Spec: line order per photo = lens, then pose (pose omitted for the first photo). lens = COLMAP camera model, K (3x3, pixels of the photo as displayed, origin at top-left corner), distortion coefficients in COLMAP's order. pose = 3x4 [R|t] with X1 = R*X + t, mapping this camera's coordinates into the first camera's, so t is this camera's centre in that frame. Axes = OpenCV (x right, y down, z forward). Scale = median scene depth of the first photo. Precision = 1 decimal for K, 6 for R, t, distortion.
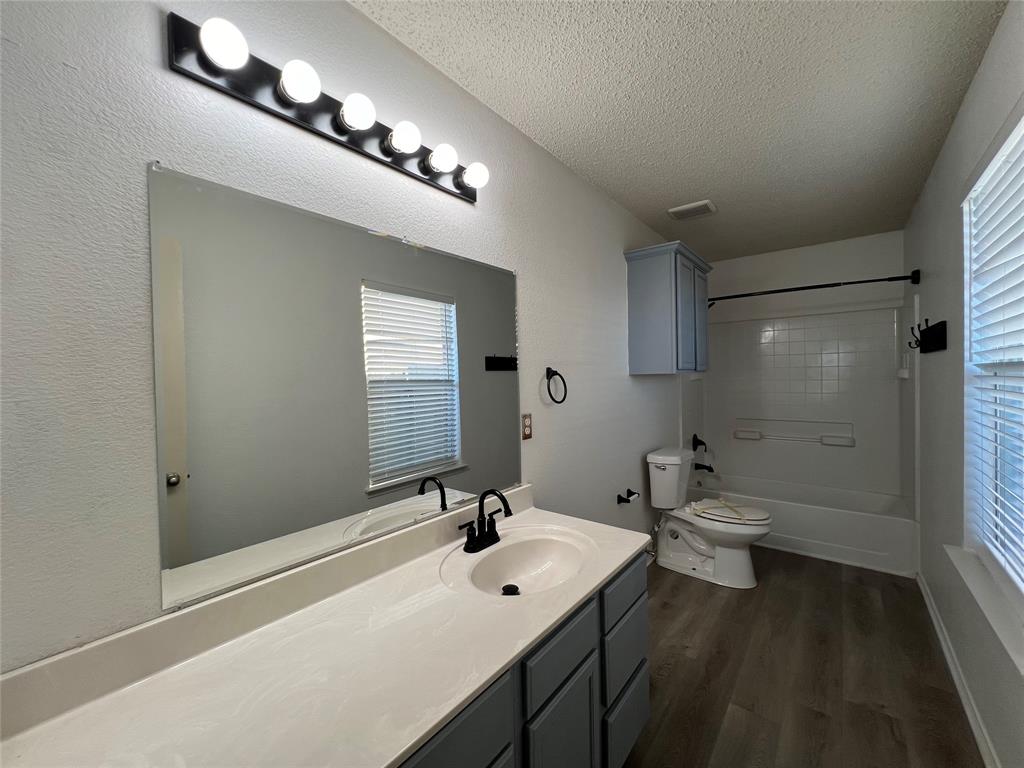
lens RADIAL K [[412.7, 0, 510.9], [0, 412.7, 383.7], [0, 0, 1]] dist [-0.002241, 0.000292]
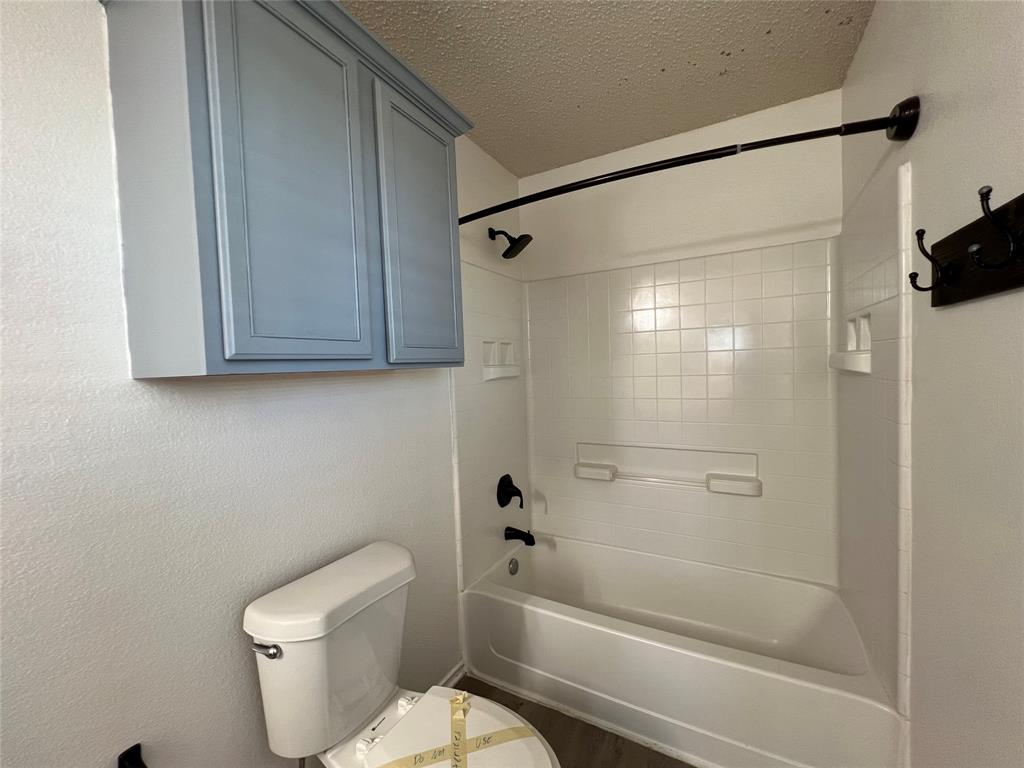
lens RADIAL K [[412.7, 0, 511.7], [0, 412.7, 384.5], [0, 0, 1]] dist [-0.002241, 0.000292]
pose [[0.984323, -0.023776, 0.174764, 0.413310], [0.019983, 0.999526, 0.023433, -0.015751], [-0.175238, -0.019573, 0.984332, 0.519434]]
